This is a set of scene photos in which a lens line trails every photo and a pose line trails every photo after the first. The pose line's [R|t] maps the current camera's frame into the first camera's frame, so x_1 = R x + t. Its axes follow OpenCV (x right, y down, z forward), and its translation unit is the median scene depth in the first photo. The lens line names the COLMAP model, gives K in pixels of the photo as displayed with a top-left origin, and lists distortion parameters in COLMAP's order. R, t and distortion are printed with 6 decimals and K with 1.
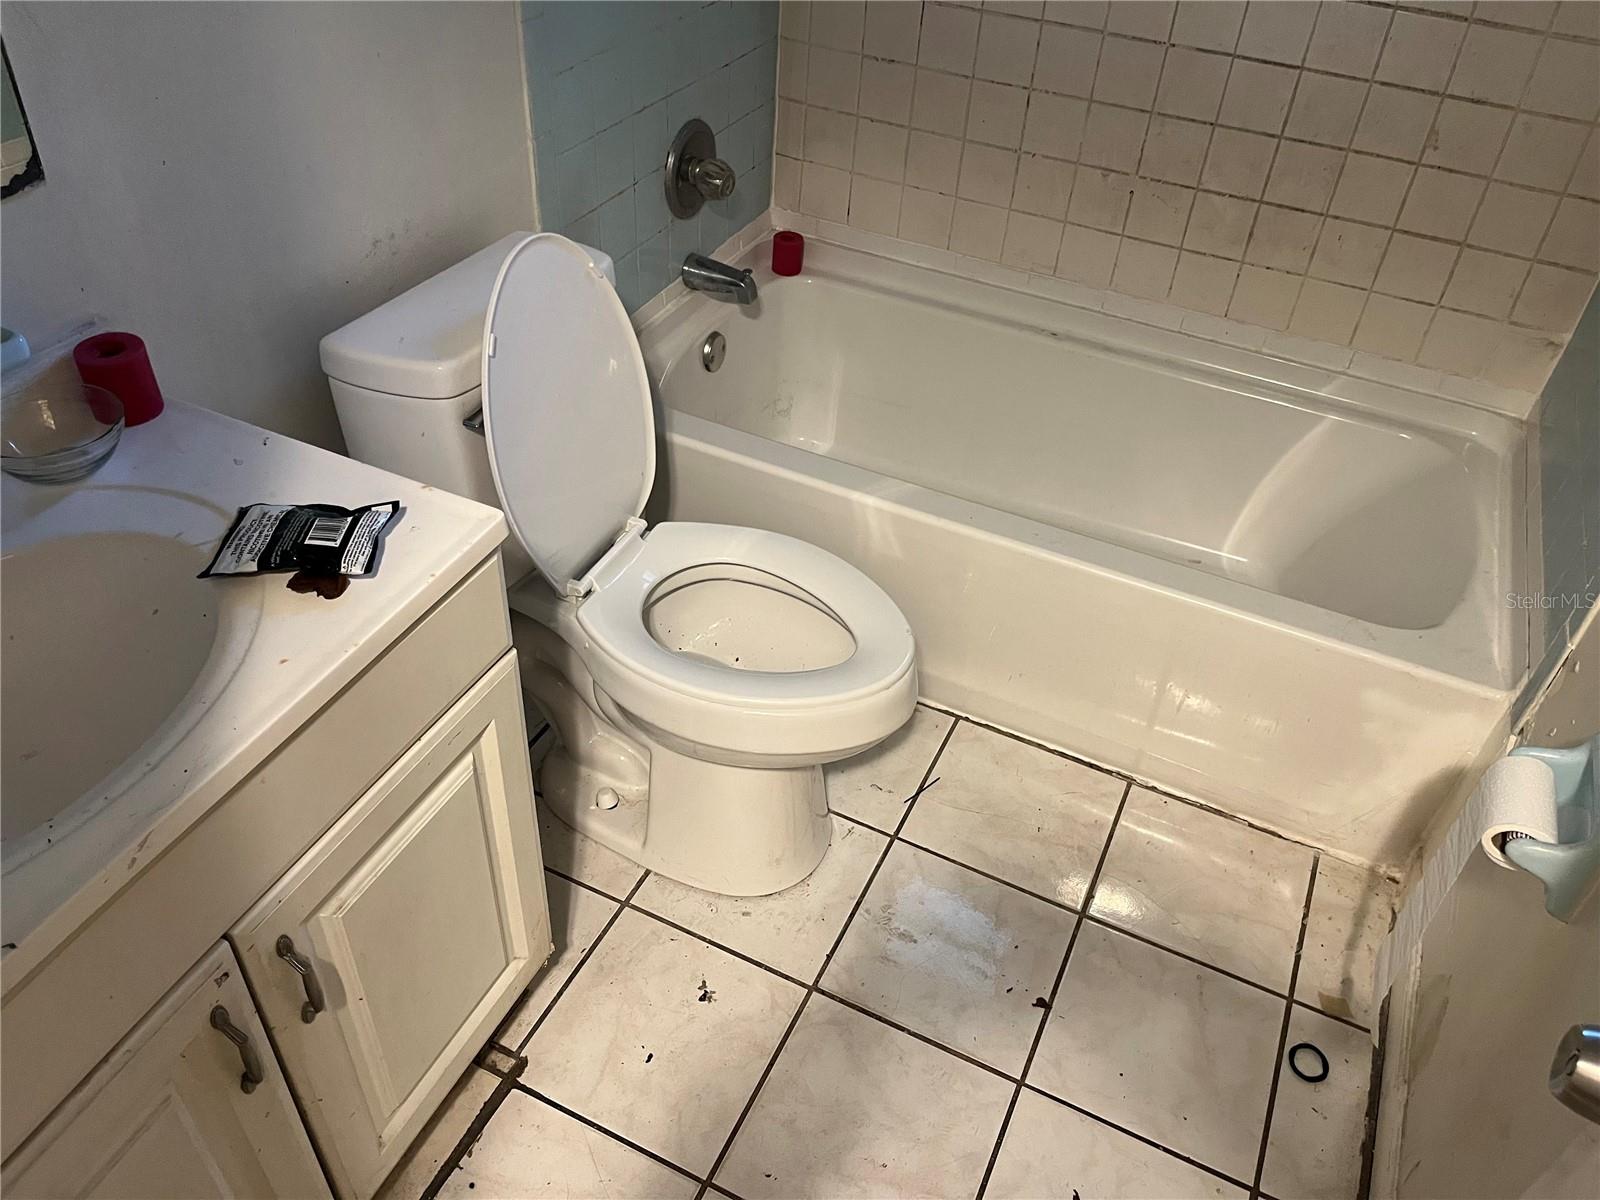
lens RADIAL K [[1201.4, 0, 799.5], [0, 1201.4, 613.5], [0, 0, 1]] dist [0.053195, -0.084104]
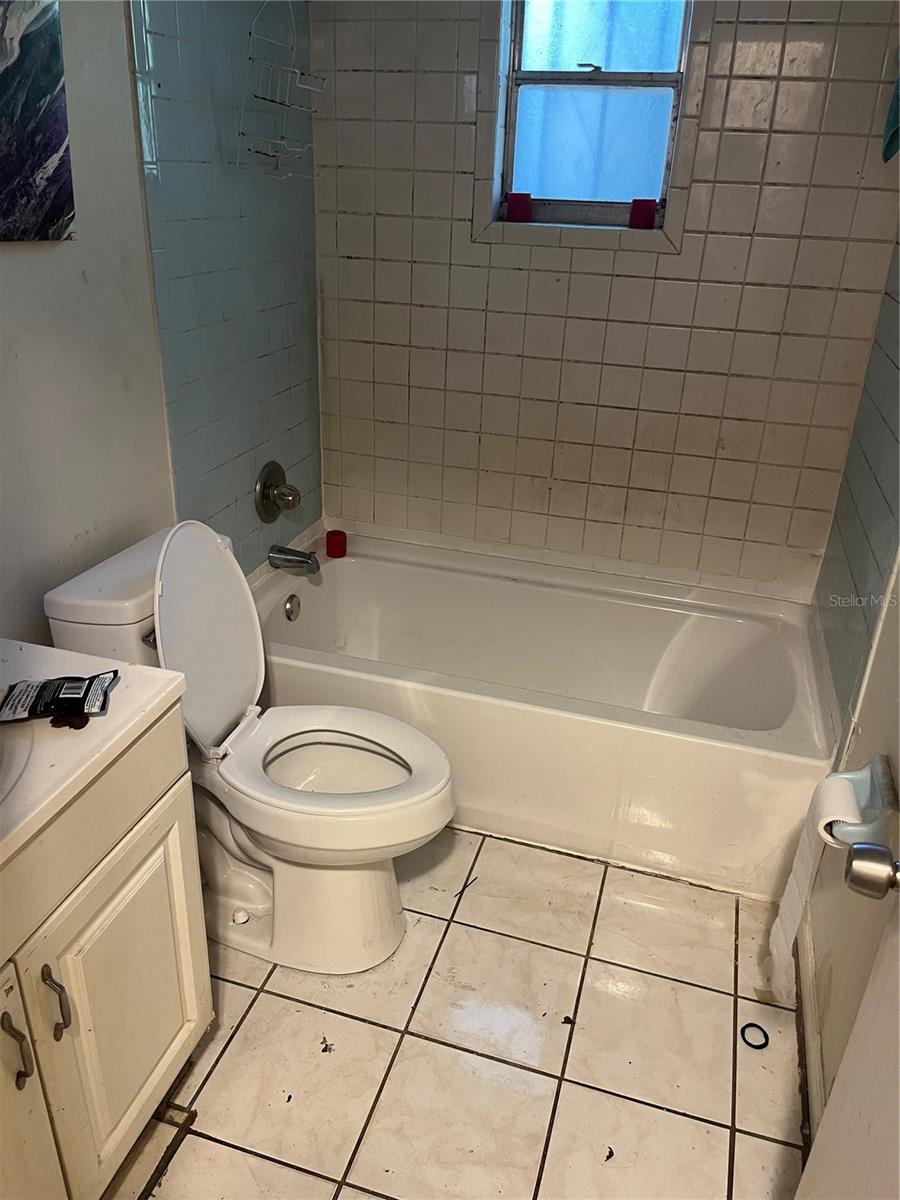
lens RADIAL K [[901.1, 0, 450.0], [0, 901.1, 600.0], [0, 0, 1]] dist [0.053195, -0.084104]
pose [[0.988135, -0.081384, 0.130250, -0.030758], [0.112219, 0.961585, -0.250523, 0.097458], [-0.104858, 0.262167, 0.959309, -0.118195]]
